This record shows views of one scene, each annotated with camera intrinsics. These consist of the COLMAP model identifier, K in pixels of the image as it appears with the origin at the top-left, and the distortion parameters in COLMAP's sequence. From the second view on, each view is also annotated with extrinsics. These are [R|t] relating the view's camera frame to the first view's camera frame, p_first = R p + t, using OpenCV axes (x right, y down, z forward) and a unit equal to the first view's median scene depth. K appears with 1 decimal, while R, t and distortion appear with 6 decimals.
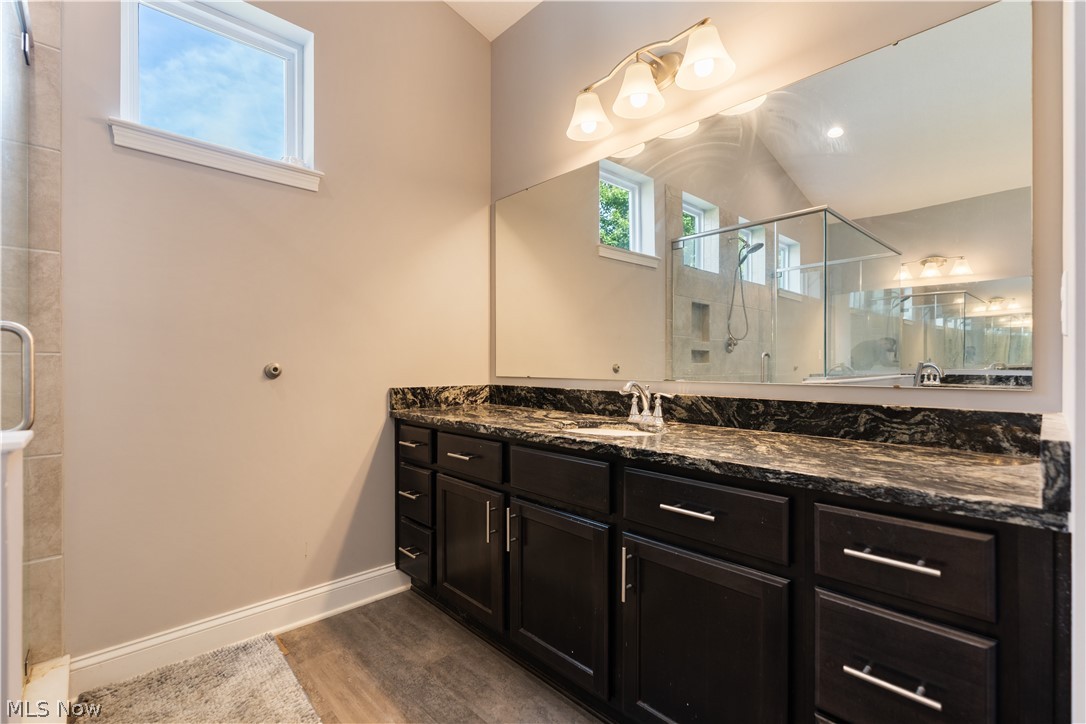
lens RADIAL K [[492.4, 0, 536.3], [0, 492.4, 365.8], [0, 0, 1]] dist [-0.003385, 0.000456]
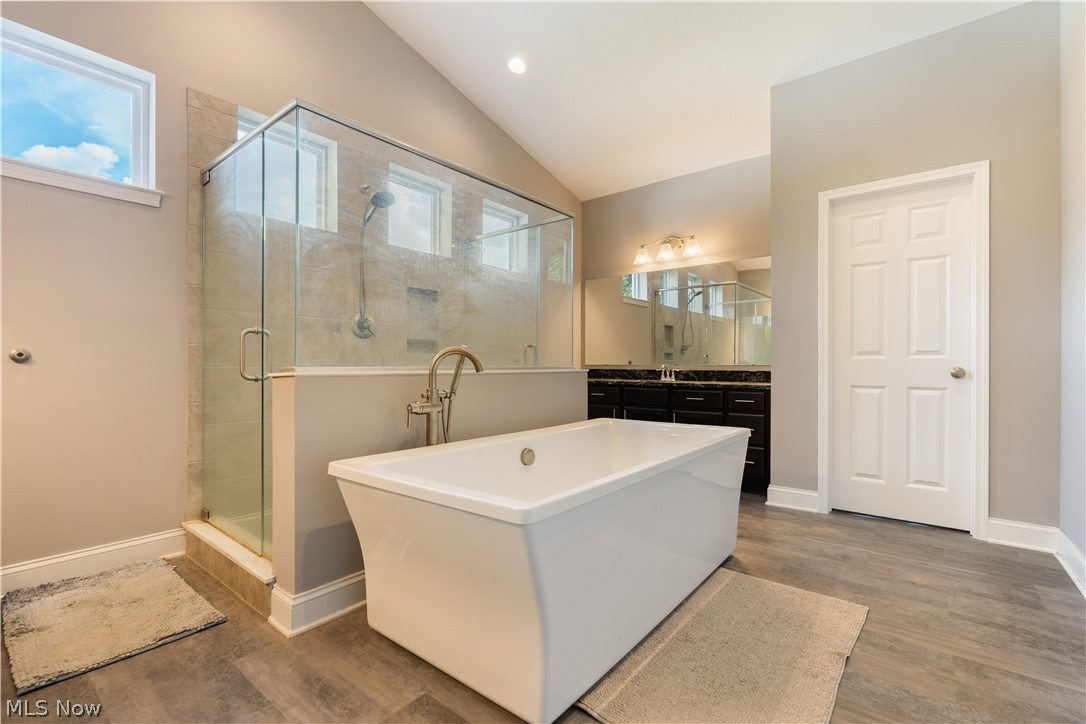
lens RADIAL K [[492.4, 0, 536.3], [0, 492.4, 365.8], [0, 0, 1]] dist [-0.003385, 0.000456]
pose [[0.990706, 0.003855, 0.135968, -0.619364], [-0.003503, 0.999990, -0.002830, 0.034712], [-0.135977, 0.002327, 0.990709, -1.114158]]
